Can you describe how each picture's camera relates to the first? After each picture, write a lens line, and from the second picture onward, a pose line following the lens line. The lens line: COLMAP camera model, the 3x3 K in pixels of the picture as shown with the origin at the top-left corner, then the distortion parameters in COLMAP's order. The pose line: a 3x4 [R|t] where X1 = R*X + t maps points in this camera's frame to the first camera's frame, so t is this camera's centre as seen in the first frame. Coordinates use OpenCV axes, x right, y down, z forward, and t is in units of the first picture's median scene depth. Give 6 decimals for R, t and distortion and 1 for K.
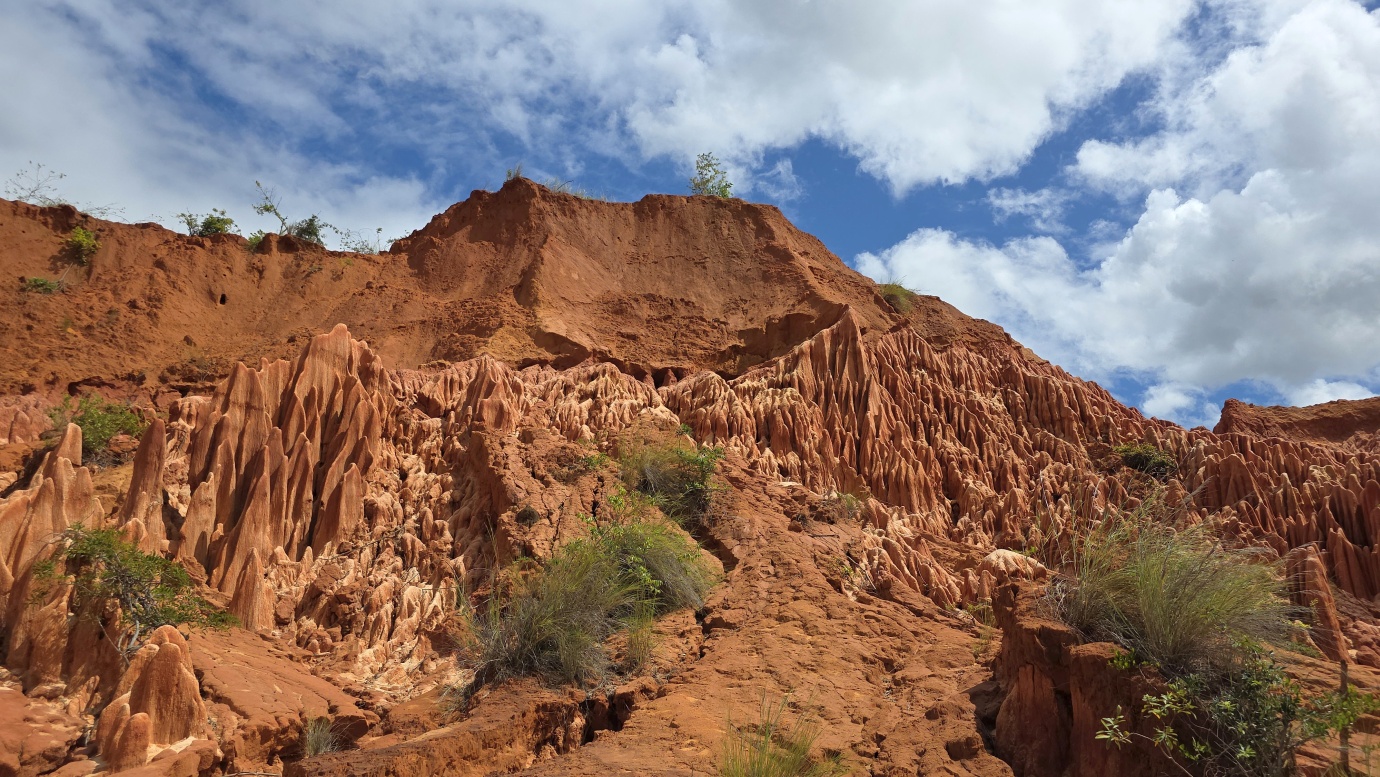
lens RADIAL K [[921.3, 0, 717.8], [0, 921.3, 392.3], [0, 0, 1]] dist [0.085428, -0.085901]
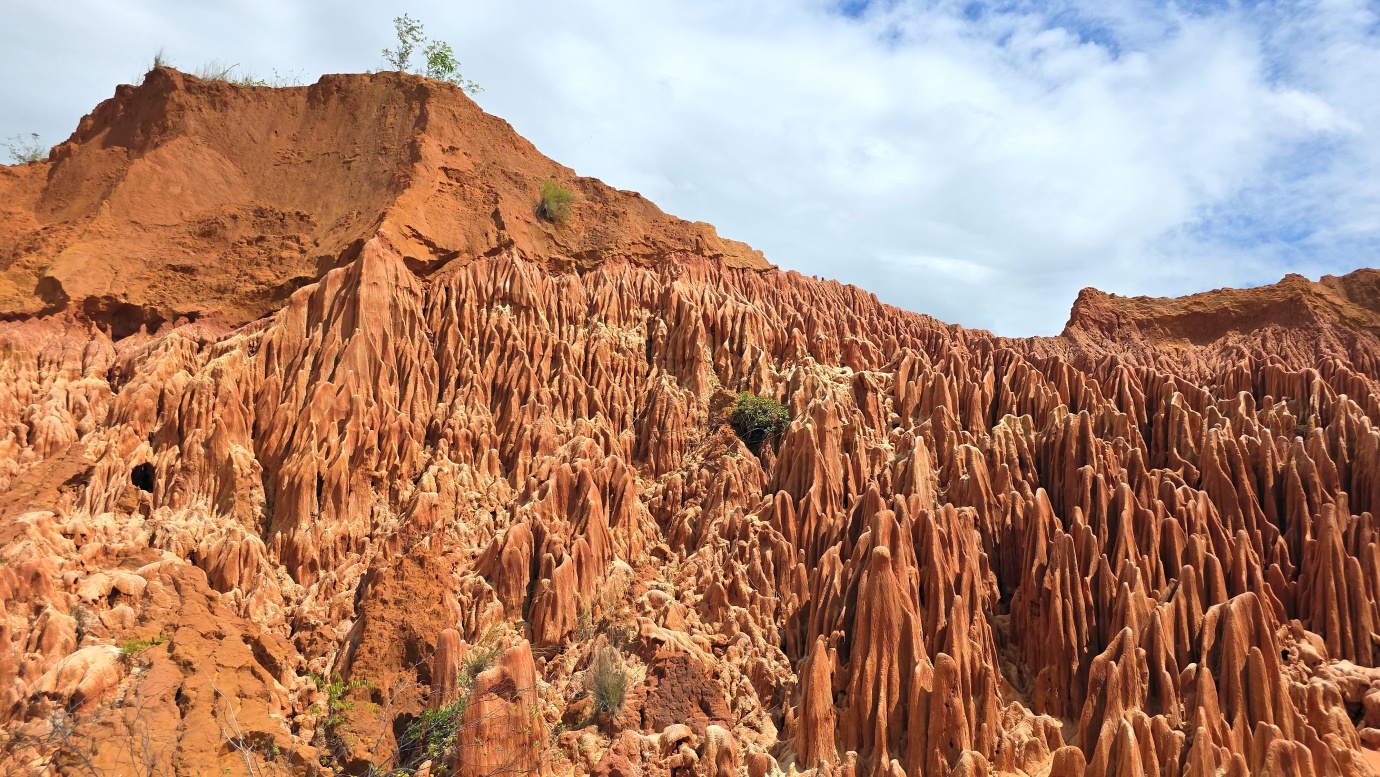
lens RADIAL K [[924.5, 0, 690.0], [0, 924.5, 388.5], [0, 0, 1]] dist [0.083180, -0.085800]
pose [[0.985394, -0.000411, -0.170291, 0.432069], [0.031005, 0.983716, 0.177035, -0.076897], [0.167445, -0.179729, 0.969361, 0.175180]]
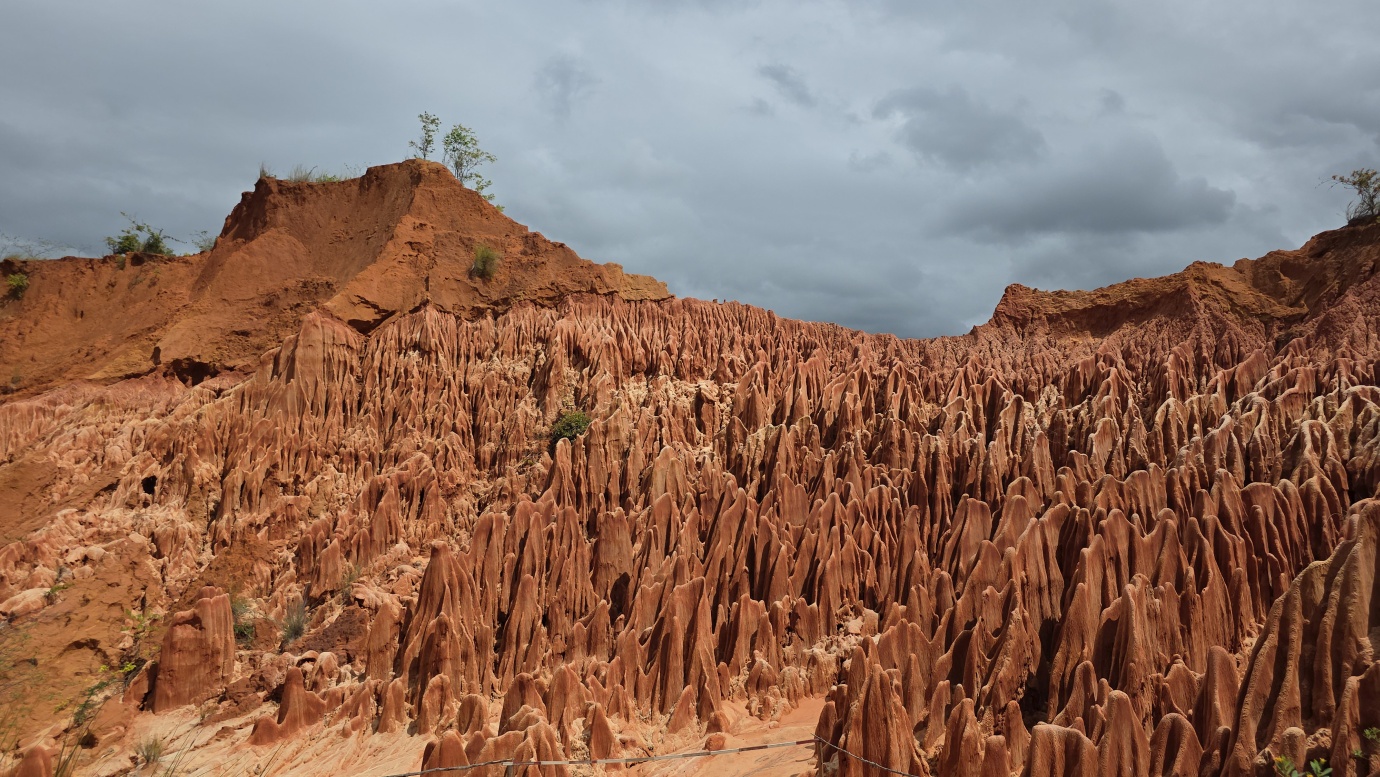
lens RADIAL K [[924.5, 0, 690.0], [0, 924.5, 388.5], [0, 0, 1]] dist [0.083180, -0.085800]
pose [[0.877631, -0.025619, -0.478652, 0.864987], [0.130820, 0.973464, 0.187762, -0.122431], [0.461140, -0.227403, 0.857693, 0.147374]]
